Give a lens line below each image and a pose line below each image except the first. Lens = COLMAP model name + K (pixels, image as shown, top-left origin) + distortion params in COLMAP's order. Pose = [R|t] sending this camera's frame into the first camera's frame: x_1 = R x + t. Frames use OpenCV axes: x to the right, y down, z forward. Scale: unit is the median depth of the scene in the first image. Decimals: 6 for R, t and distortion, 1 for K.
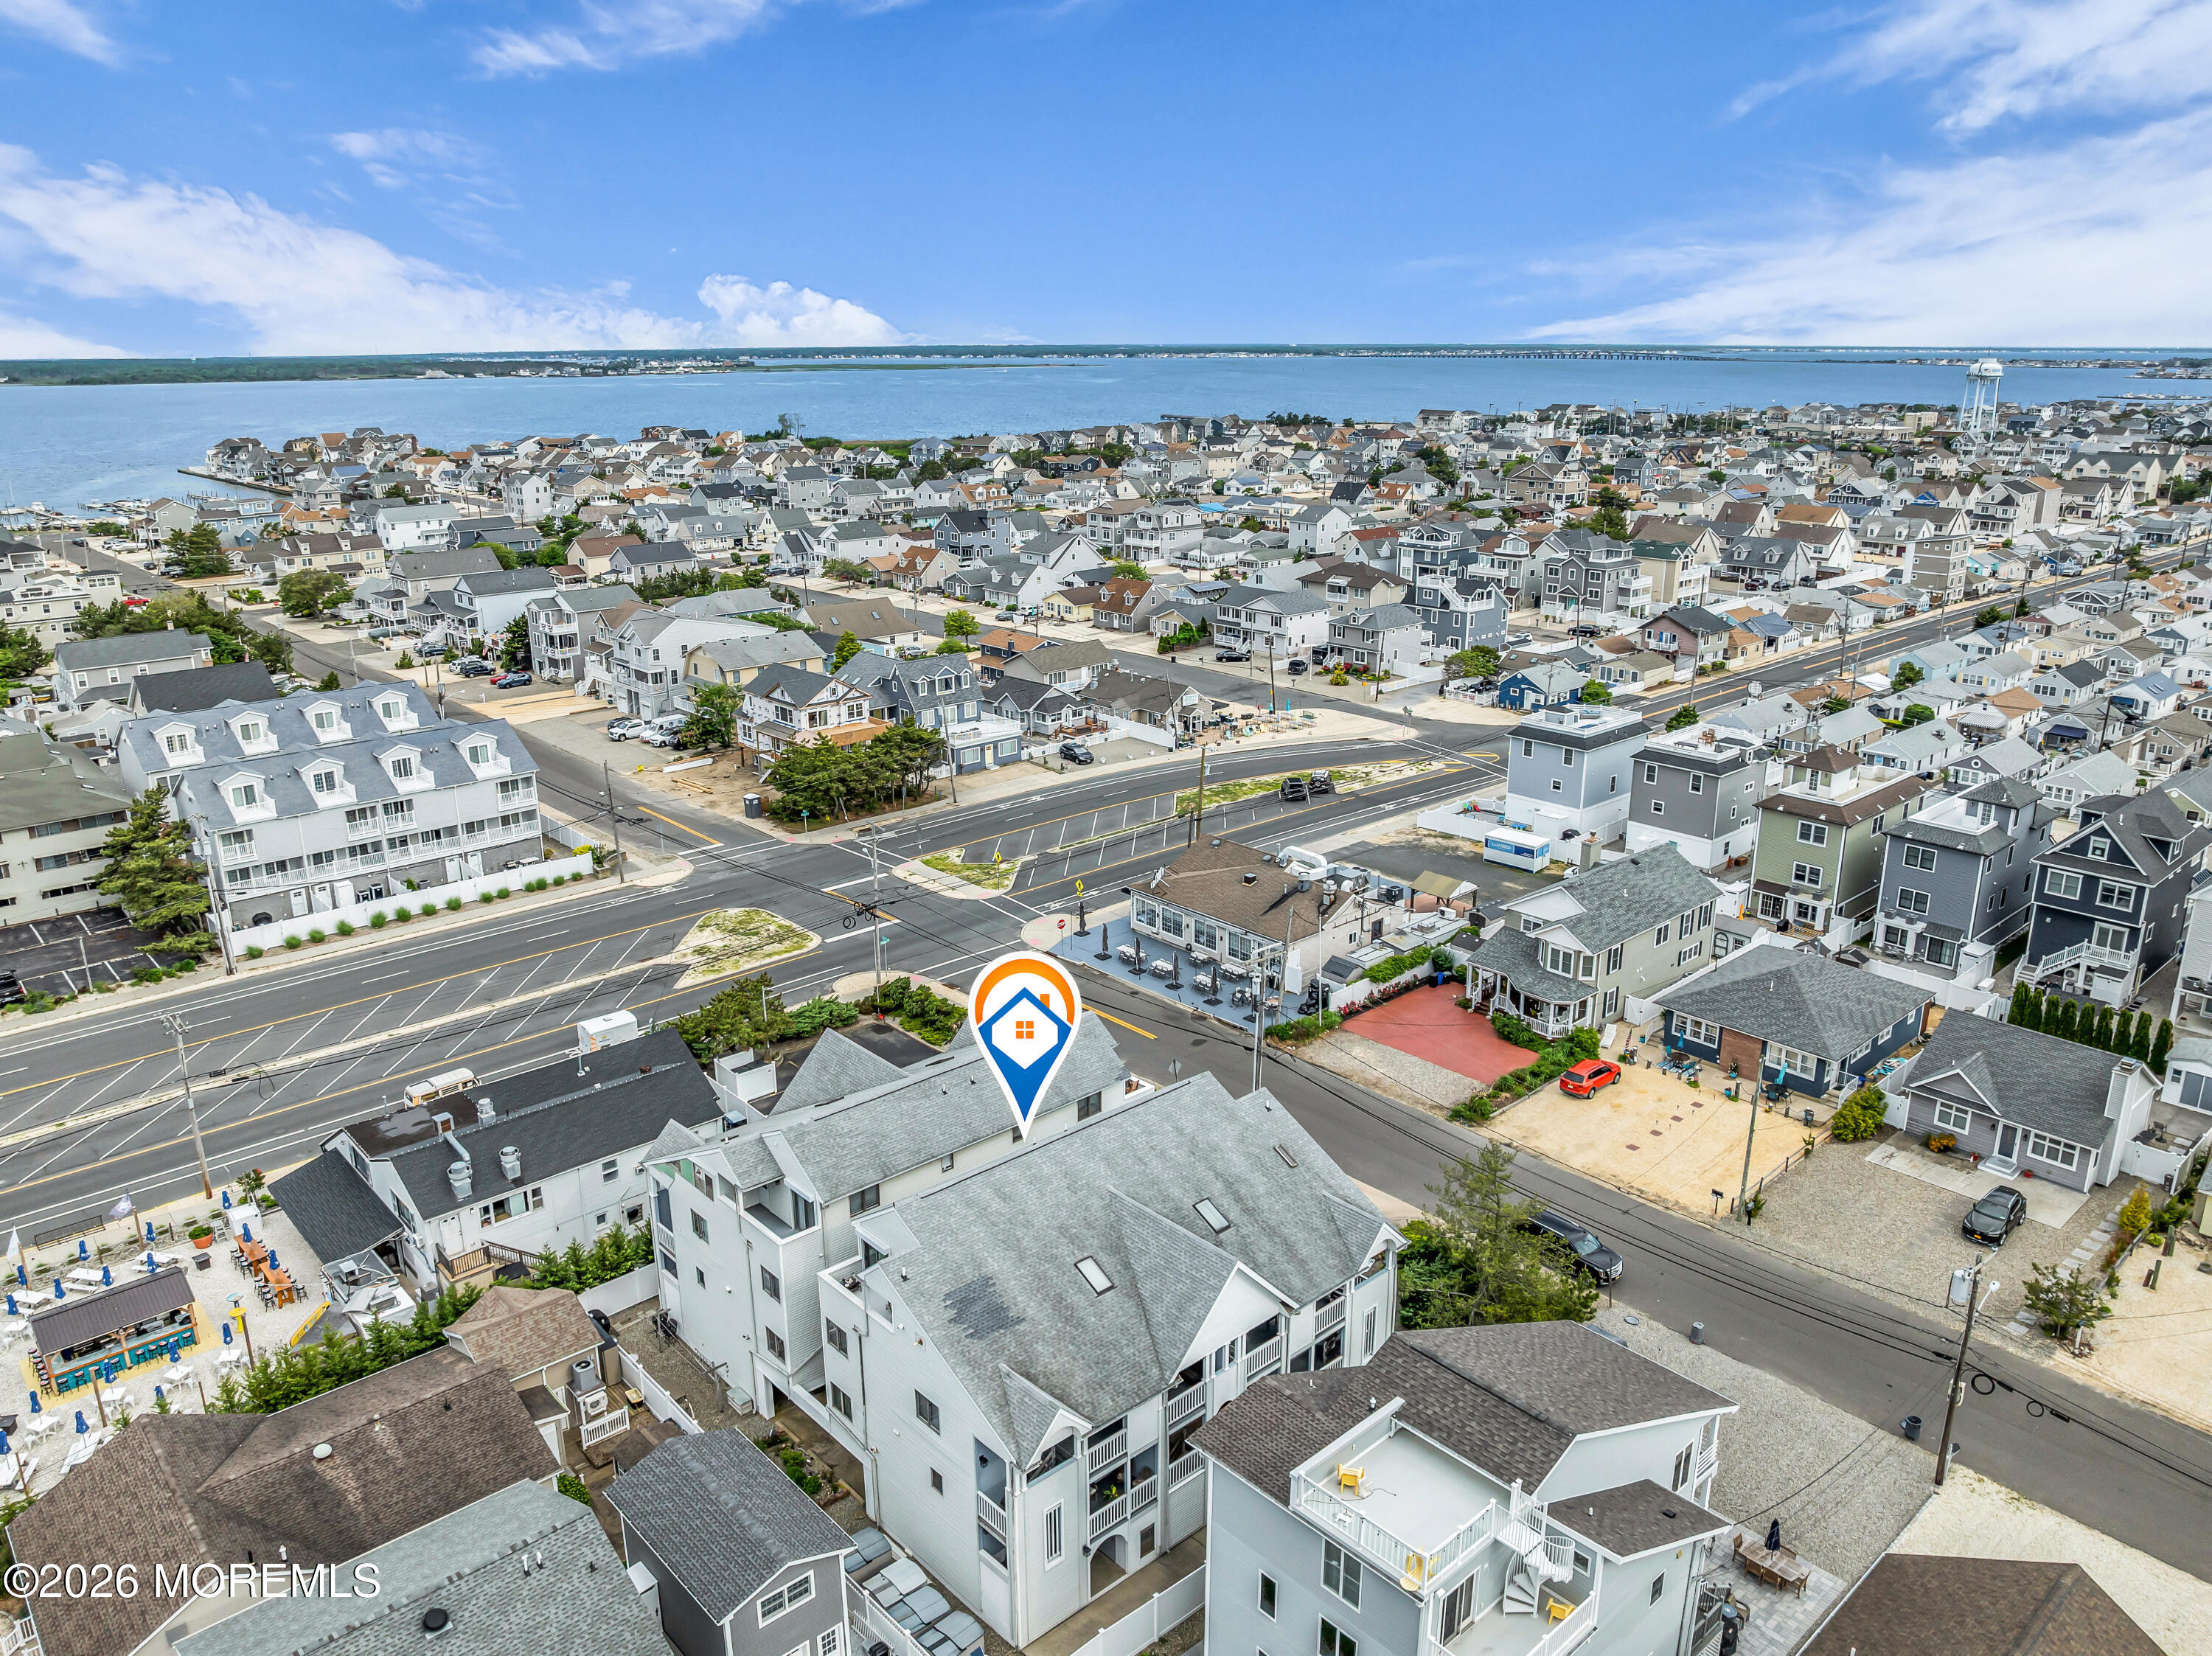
lens RADIAL K [[1570.5, 0, 1106.0], [0, 1570.5, 828.0], [0, 0, 1]] dist [-0.031759, -0.009750]
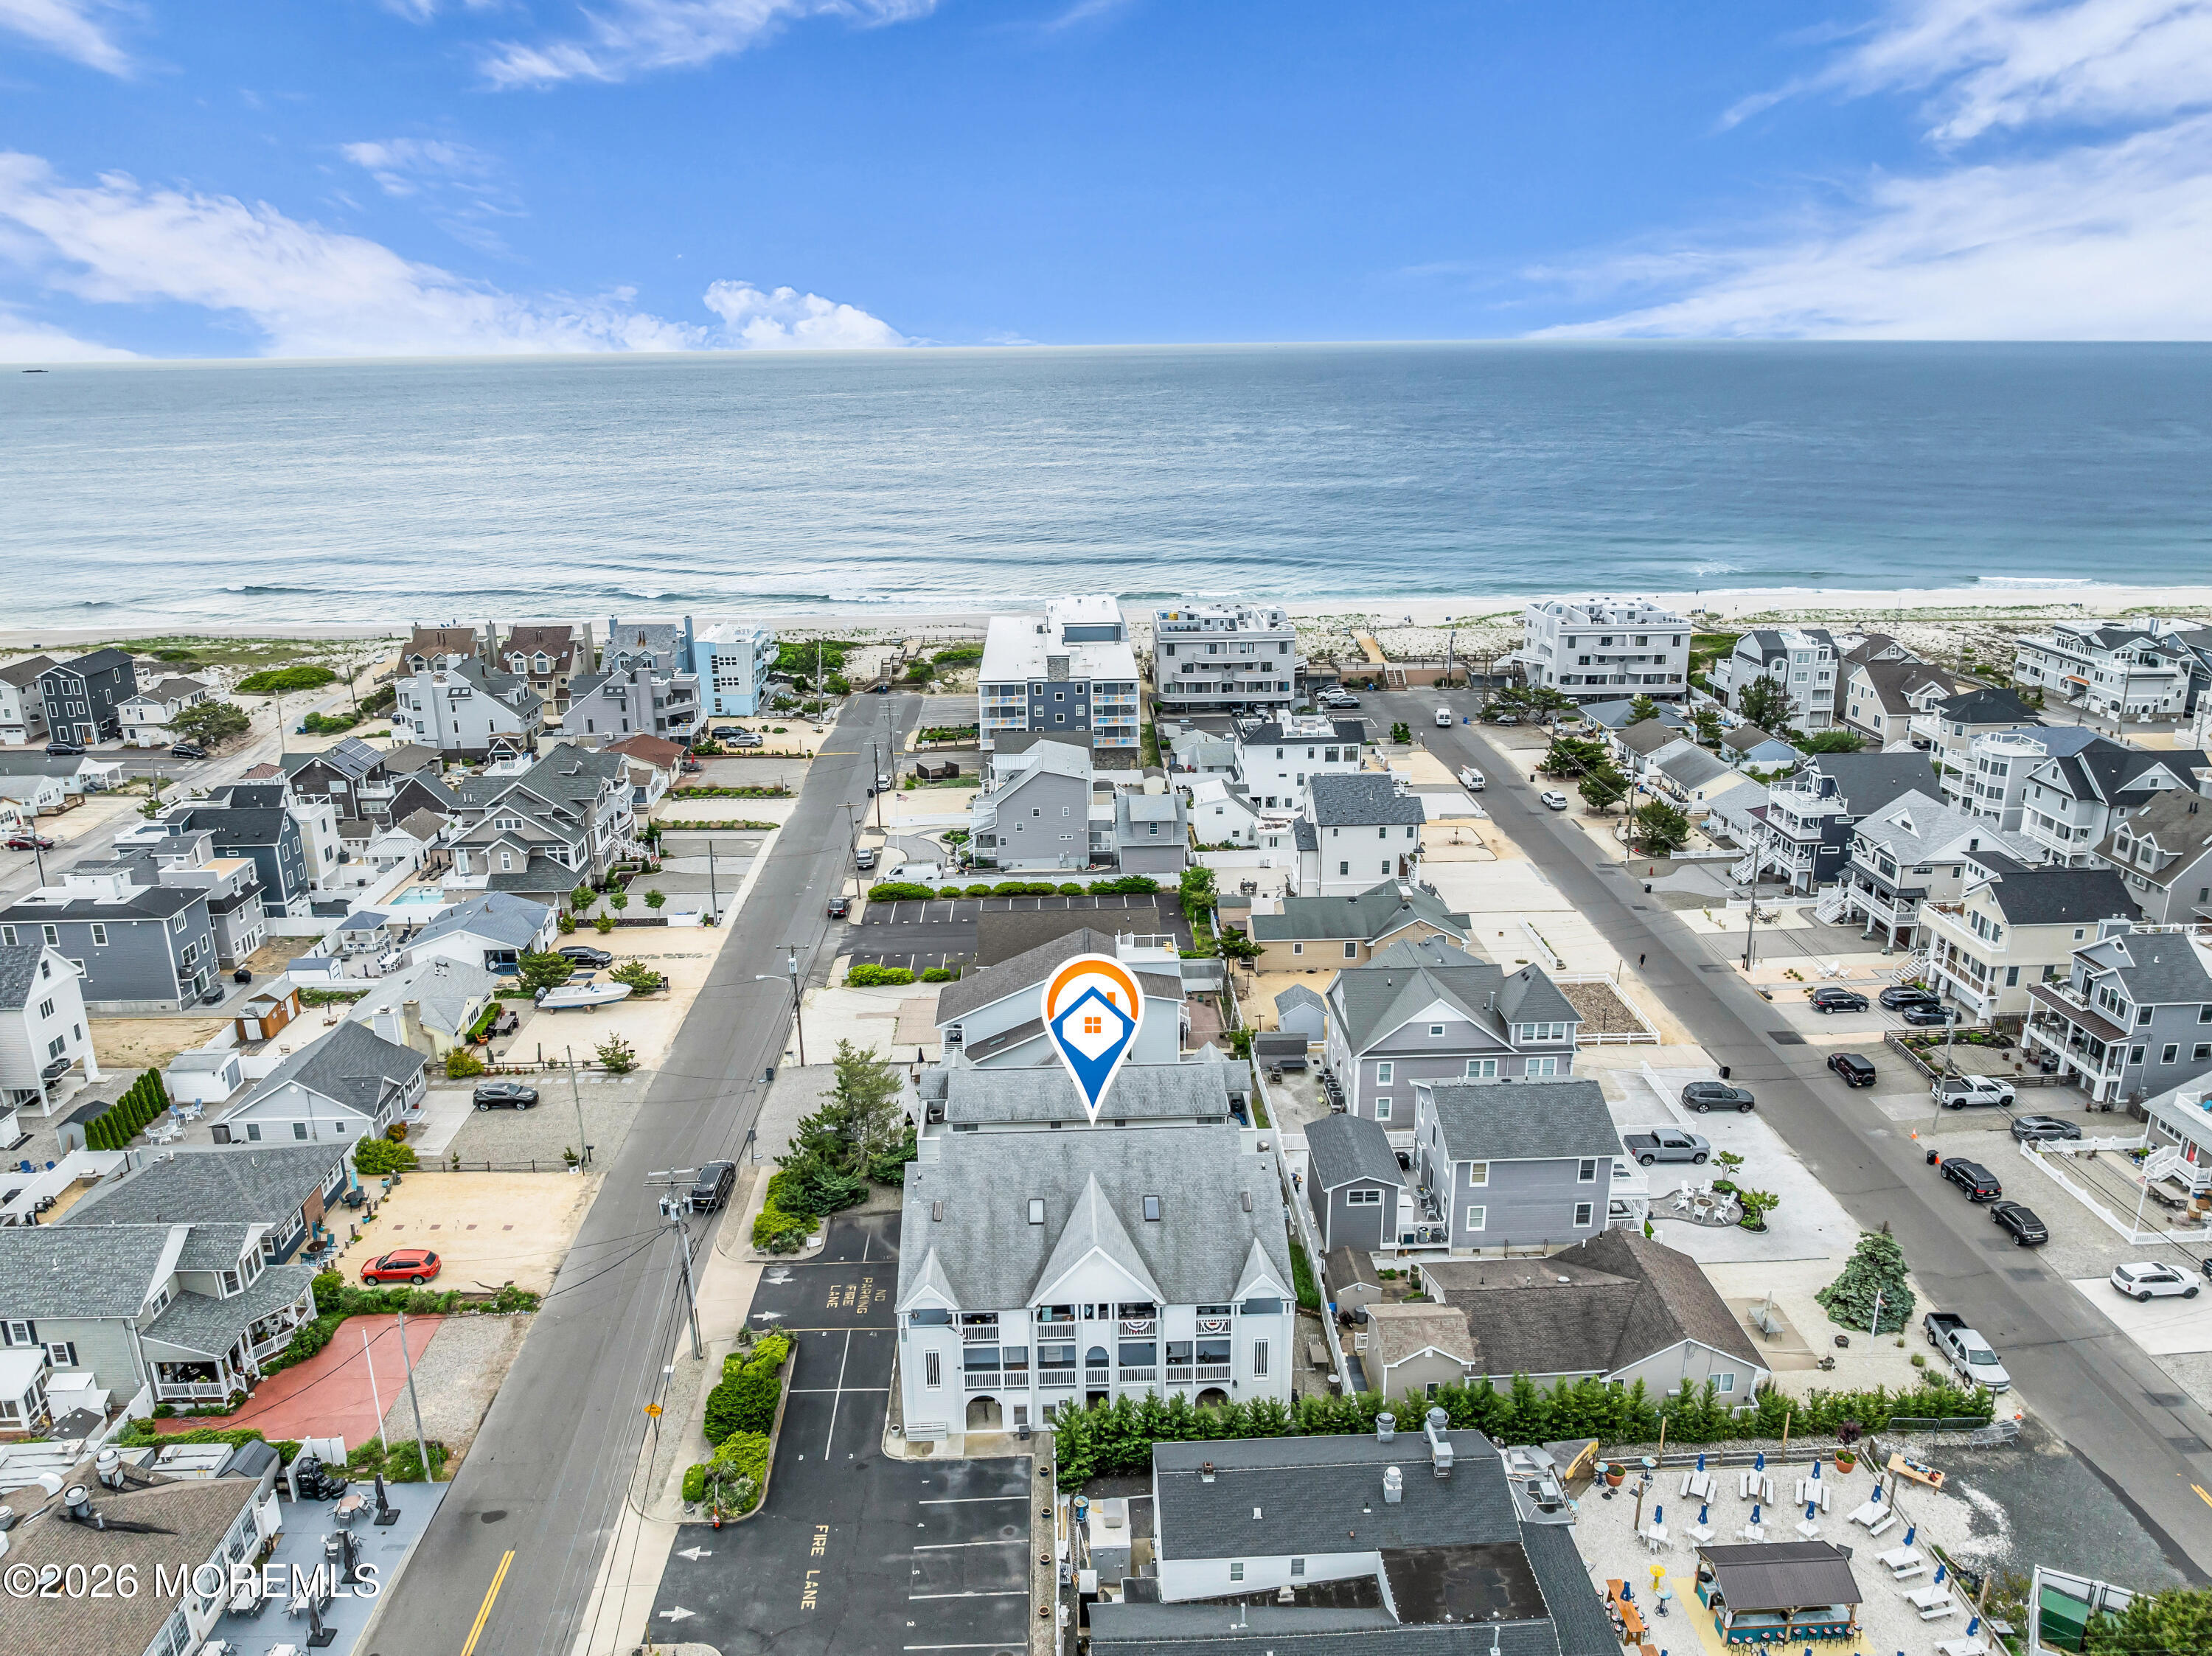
lens RADIAL K [[1568.2, 0, 1098.3], [0, 1568.2, 840.5], [0, 0, 1]] dist [-0.024432, -0.003654]
pose [[-0.767598, -0.181146, 0.614800, -0.426769], [0.204120, 0.840192, 0.502406, -0.342936], [-0.607559, 0.511139, -0.607955, 0.832568]]
